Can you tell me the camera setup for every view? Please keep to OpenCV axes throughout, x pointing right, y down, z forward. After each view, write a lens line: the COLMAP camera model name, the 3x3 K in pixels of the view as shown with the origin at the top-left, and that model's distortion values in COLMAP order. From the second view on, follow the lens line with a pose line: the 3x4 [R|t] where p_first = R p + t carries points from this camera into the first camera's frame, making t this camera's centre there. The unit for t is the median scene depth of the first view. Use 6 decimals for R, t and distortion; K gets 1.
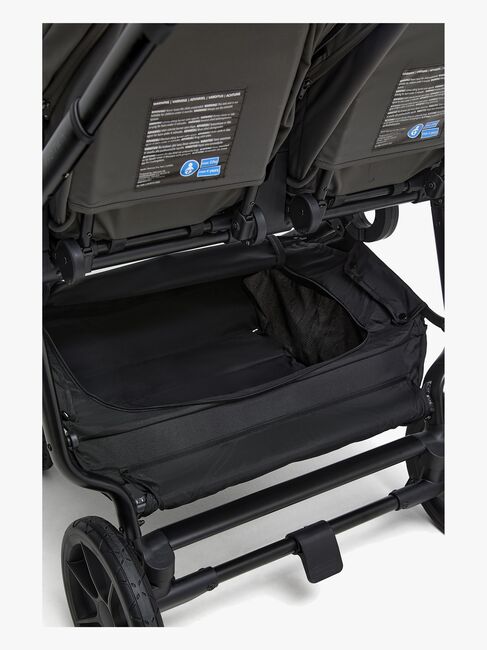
lens RADIAL K [[921.7, 0, 243.5], [0, 921.7, 325.0], [0, 0, 1]] dist [-0.006709, 0.003014]
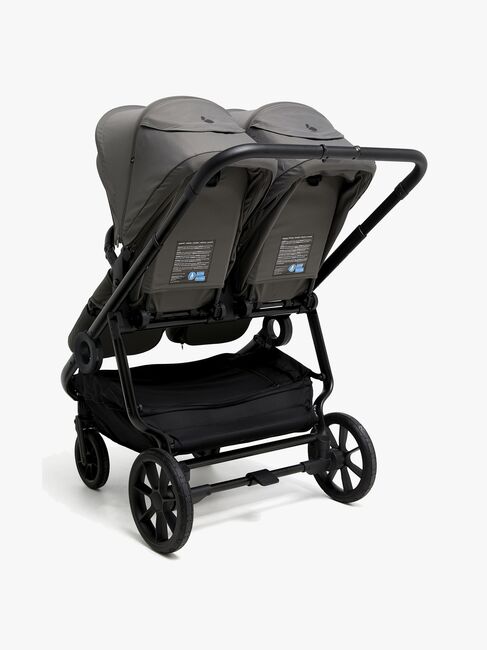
lens RADIAL K [[921.7, 0, 243.5], [0, 921.7, 325.0], [0, 0, 1]] dist [-0.006709, 0.003014]
pose [[0.994660, -0.050668, 0.089914, -0.131400], [0.077082, 0.944024, -0.320744, 0.628348], [-0.068629, 0.325962, 0.942888, -1.022037]]
